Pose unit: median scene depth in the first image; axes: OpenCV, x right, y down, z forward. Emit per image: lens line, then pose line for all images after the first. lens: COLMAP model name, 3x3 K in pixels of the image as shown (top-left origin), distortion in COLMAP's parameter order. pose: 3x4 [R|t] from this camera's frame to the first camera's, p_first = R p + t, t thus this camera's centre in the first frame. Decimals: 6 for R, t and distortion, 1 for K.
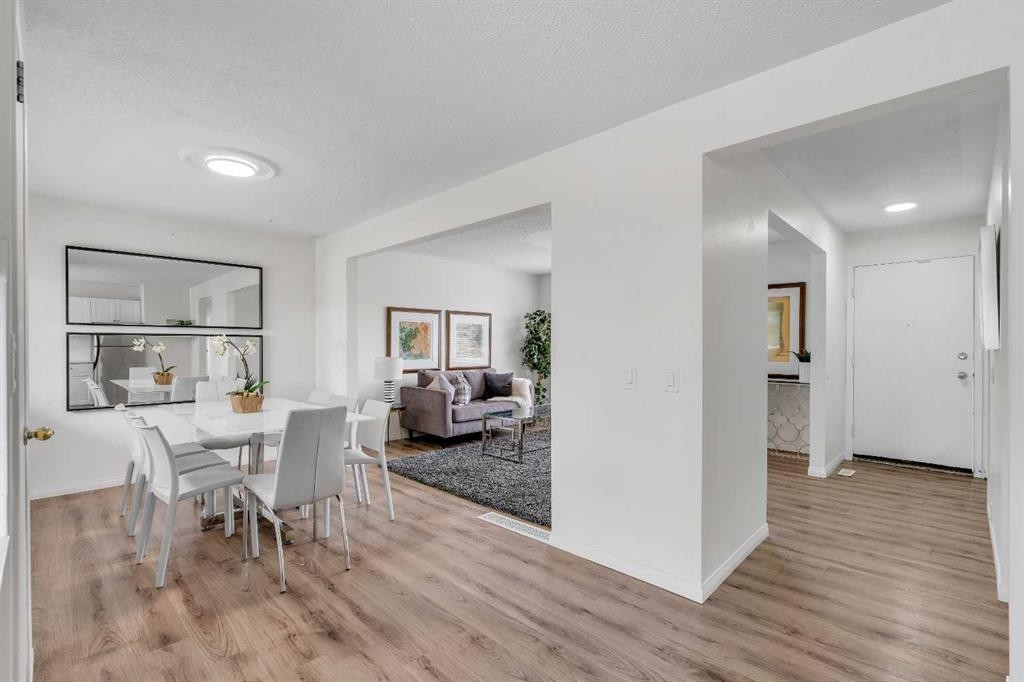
lens RADIAL K [[459.7, 0, 518.4], [0, 459.7, 343.7], [0, 0, 1]] dist [-0.004670, -0.000386]
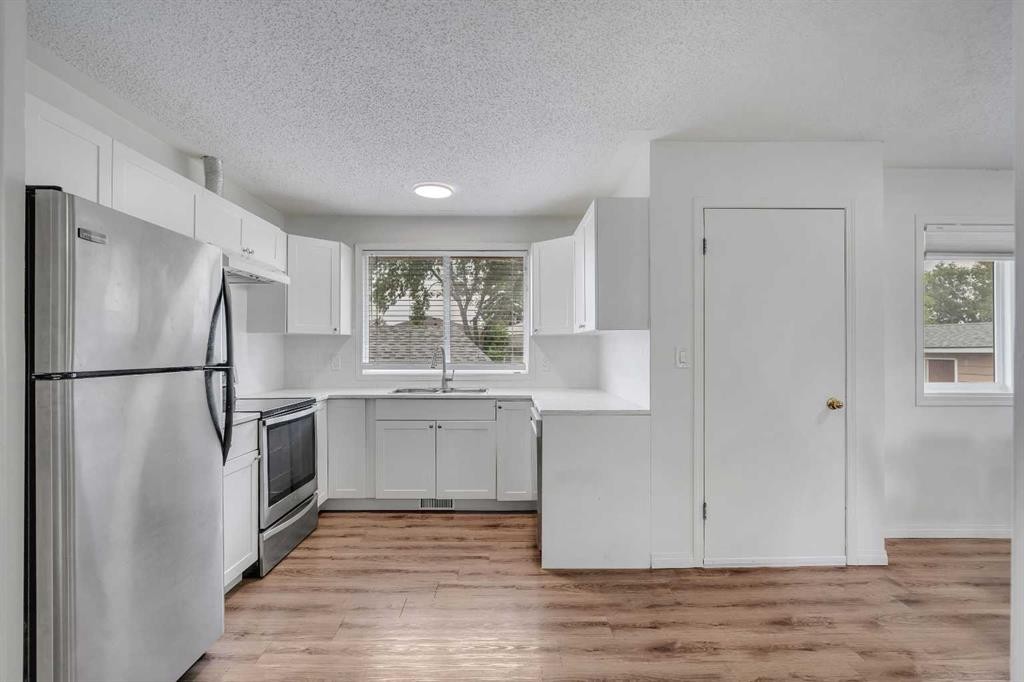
lens RADIAL K [[482.3, 0, 509.4], [0, 482.3, 346.4], [0, 0, 1]] dist [-0.006398, -0.000195]
pose [[-0.718118, -0.000628, -0.695921, 0.253564], [0.005380, 0.999965, -0.006454, -0.002647], [0.695900, -0.008378, -0.718089, 0.355562]]
